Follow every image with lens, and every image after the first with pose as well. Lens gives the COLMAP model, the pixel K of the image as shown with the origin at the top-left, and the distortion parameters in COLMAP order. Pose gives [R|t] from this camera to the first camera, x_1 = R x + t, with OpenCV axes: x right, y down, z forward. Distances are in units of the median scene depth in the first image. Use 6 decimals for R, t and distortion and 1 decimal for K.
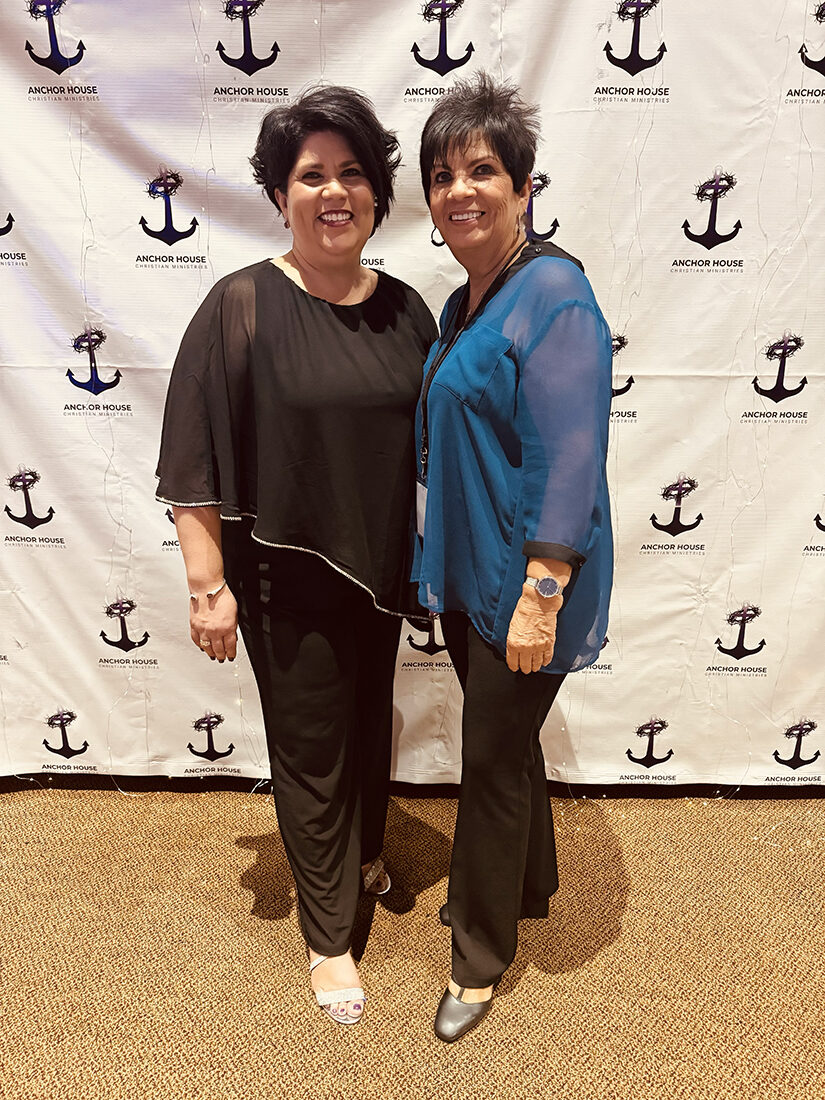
lens RADIAL K [[748.4, 0, 412.5], [0, 748.4, 550.0], [0, 0, 1]] dist [0.001121, -0.003648]
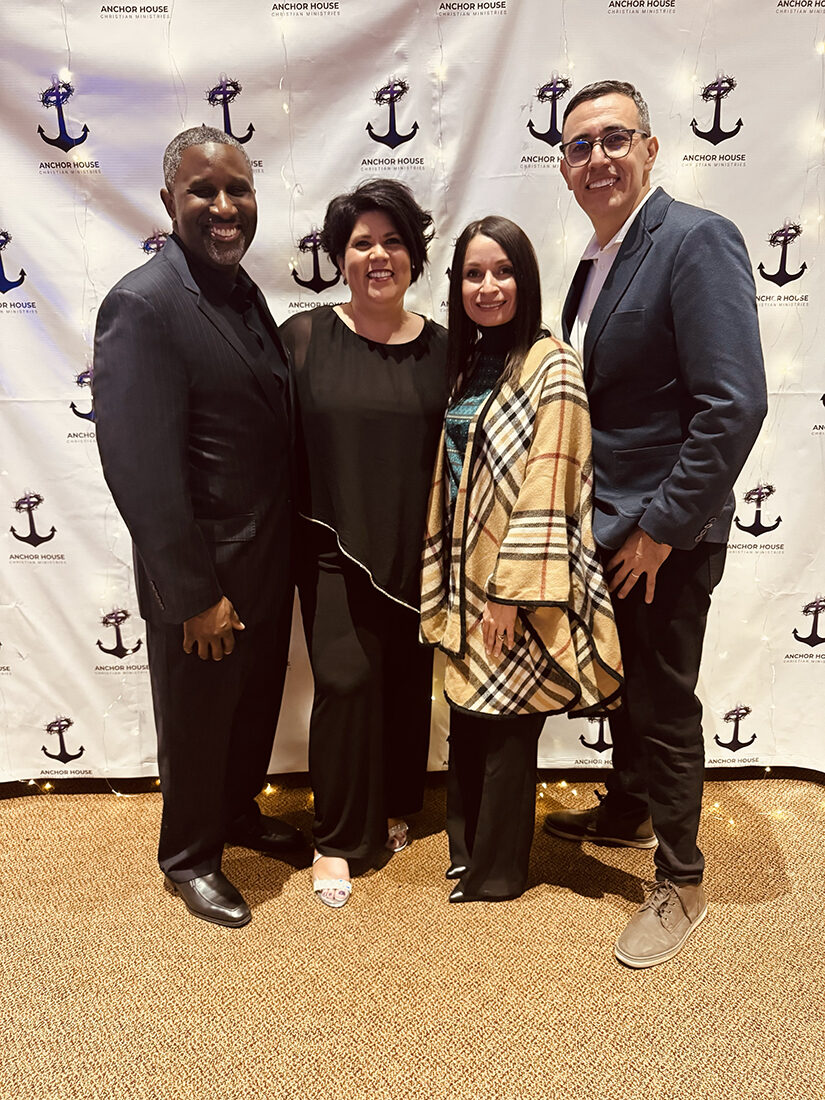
lens RADIAL K [[748.4, 0, 412.5], [0, 748.4, 550.0], [0, 0, 1]] dist [0.001121, -0.003648]
pose [[0.999497, -0.024242, 0.020458, 0.031194], [0.025581, 0.997361, -0.067942, 0.078972], [-0.018757, 0.068431, 0.997480, -0.135783]]
